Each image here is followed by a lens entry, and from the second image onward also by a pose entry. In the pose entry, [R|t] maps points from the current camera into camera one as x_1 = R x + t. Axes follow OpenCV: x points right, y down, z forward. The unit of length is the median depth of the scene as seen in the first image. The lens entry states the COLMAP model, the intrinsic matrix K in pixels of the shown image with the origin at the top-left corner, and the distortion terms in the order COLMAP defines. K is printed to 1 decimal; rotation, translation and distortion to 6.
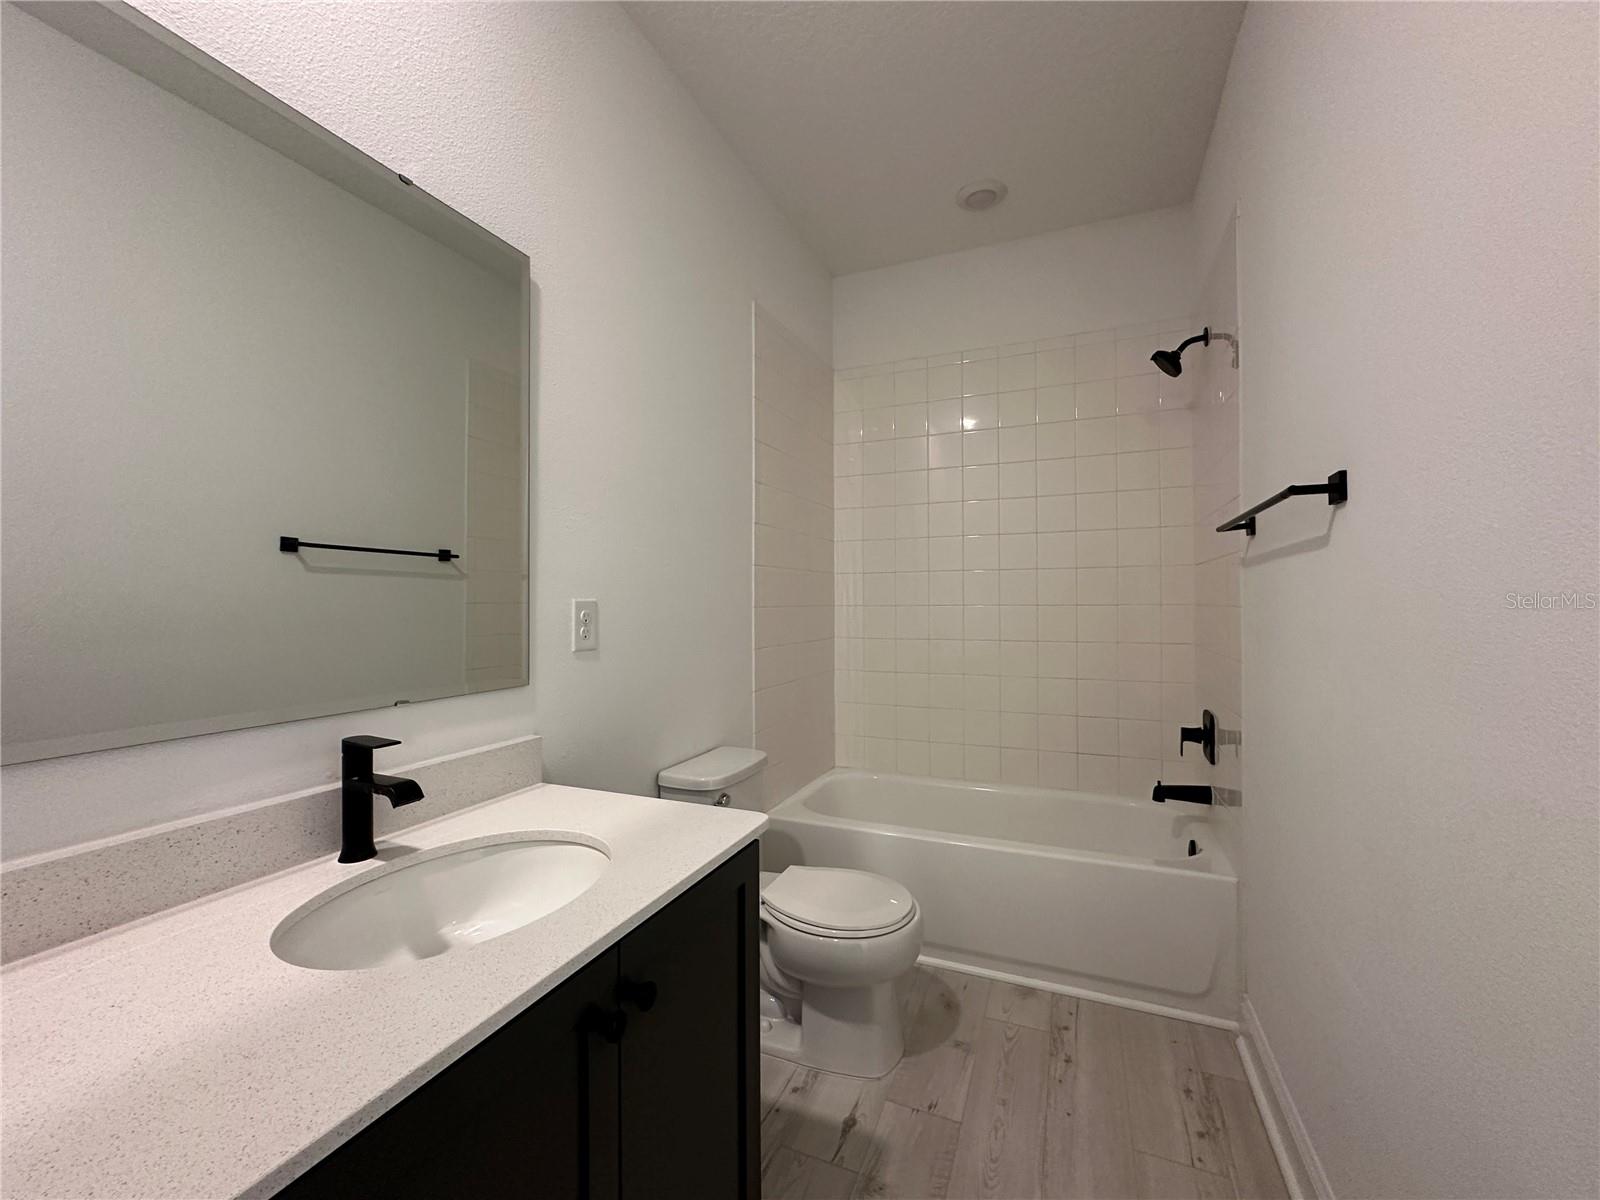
lens RADIAL K [[640.3, 0, 798.5], [0, 640.3, 601.2], [0, 0, 1]] dist [-0.002008, 0.000538]
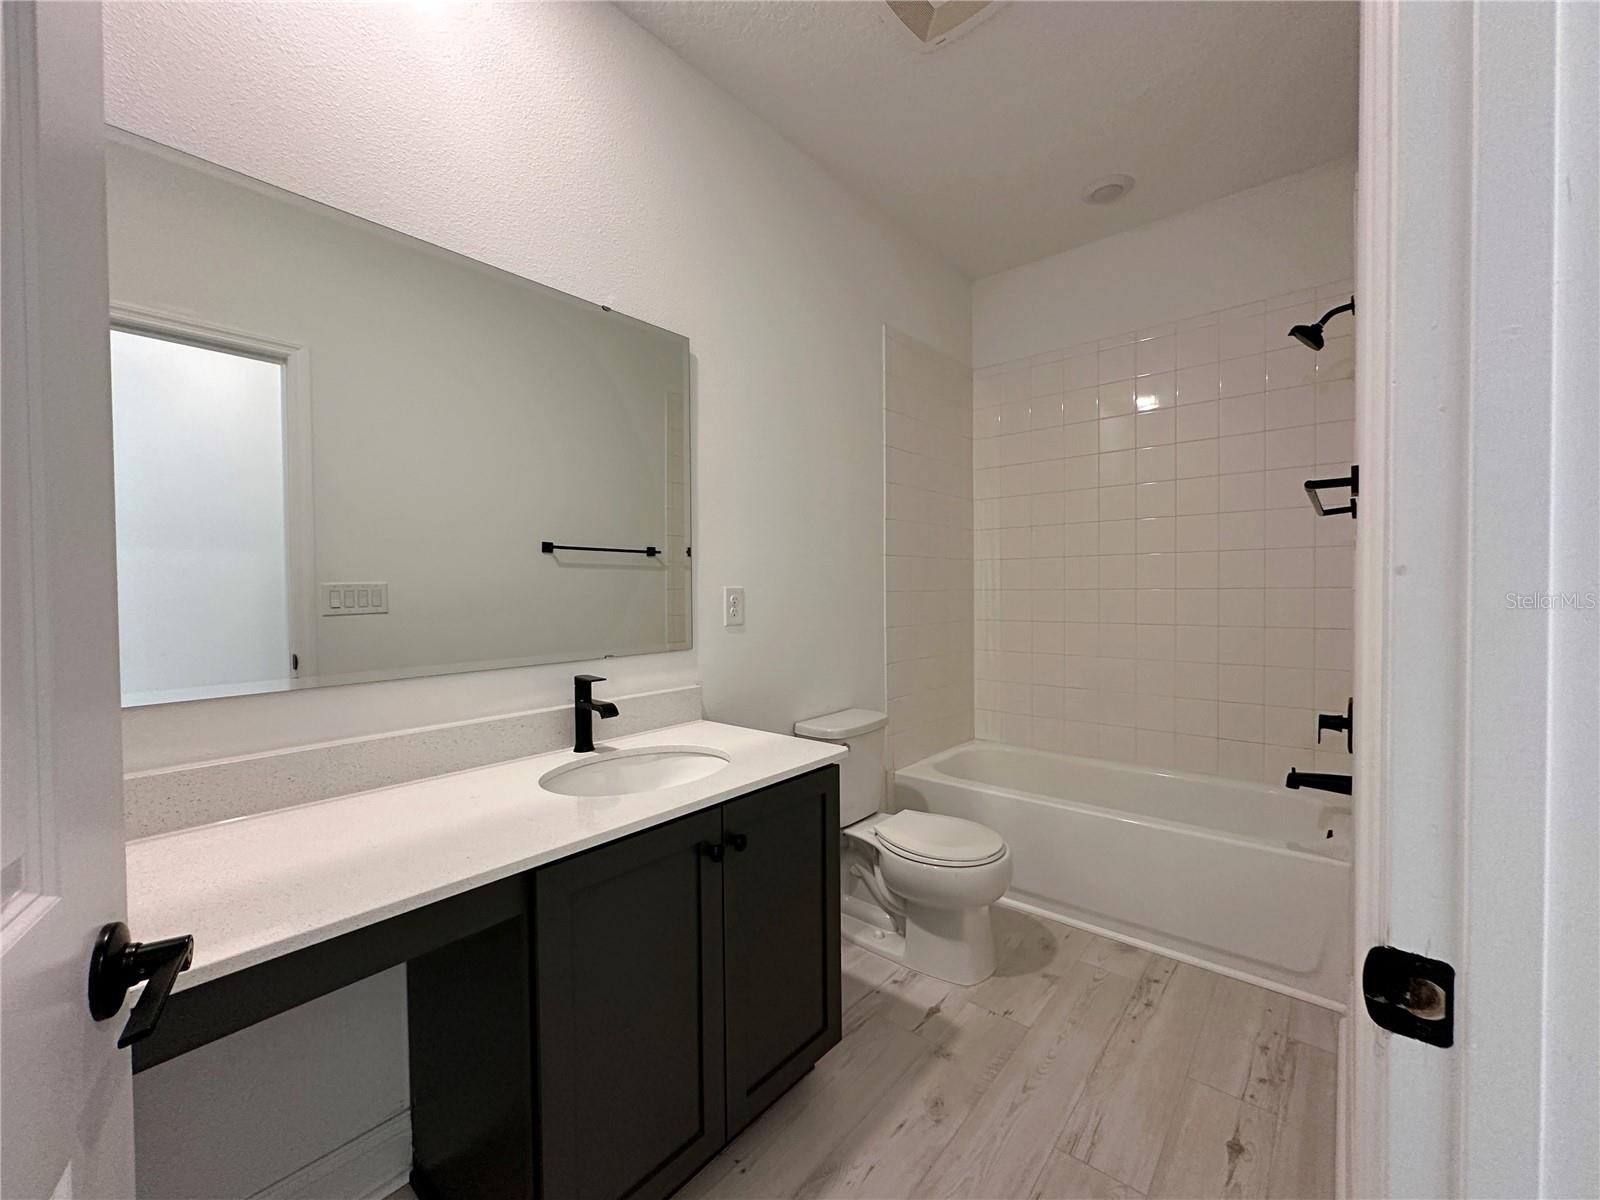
lens RADIAL K [[640.3, 0, 798.5], [0, 640.3, 601.2], [0, 0, 1]] dist [-0.002008, 0.000538]
pose [[0.954410, 0.001103, -0.298498, 0.174121], [0.006498, 0.999679, 0.024471, -0.004187], [0.298429, -0.025295, 0.954097, -0.206889]]
